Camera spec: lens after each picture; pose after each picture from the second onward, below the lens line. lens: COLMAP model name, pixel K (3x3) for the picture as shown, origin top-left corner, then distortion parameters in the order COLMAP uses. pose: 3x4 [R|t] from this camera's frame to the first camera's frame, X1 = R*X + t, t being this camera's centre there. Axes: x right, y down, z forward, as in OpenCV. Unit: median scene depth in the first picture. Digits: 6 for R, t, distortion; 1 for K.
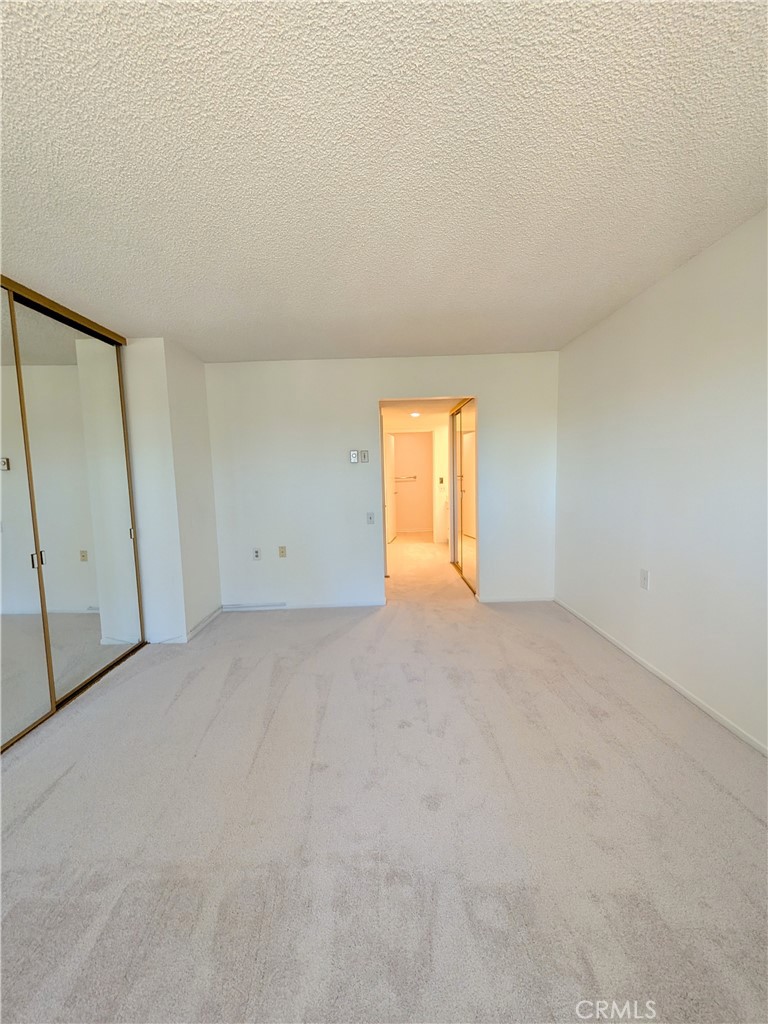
lens RADIAL K [[408.4, 0, 384.4], [0, 408.4, 511.8], [0, 0, 1]] dist [-0.001410, 0.000109]
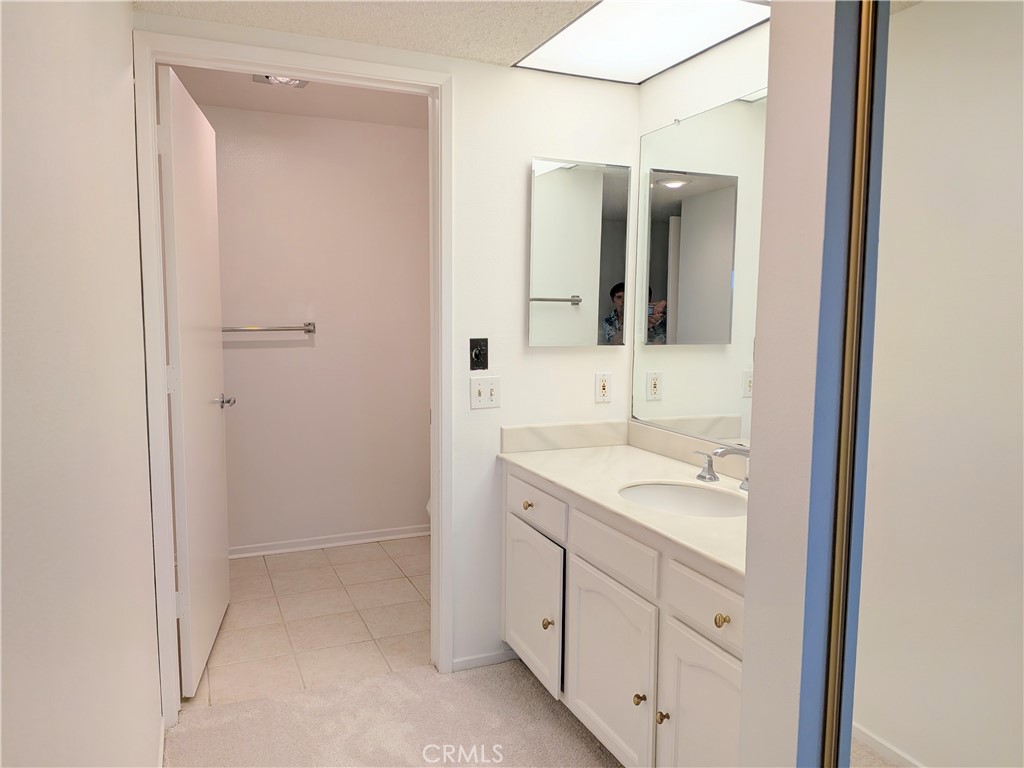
lens RADIAL K [[737.5, 0, 511.9], [0, 737.5, 383.9], [0, 0, 1]] dist [0.028938, -0.046232]
pose [[0.922548, -0.008432, 0.385791, 0.015310], [0.009188, 0.999958, -0.000115, -0.050077], [-0.385774, 0.003650, 0.922586, 0.543326]]
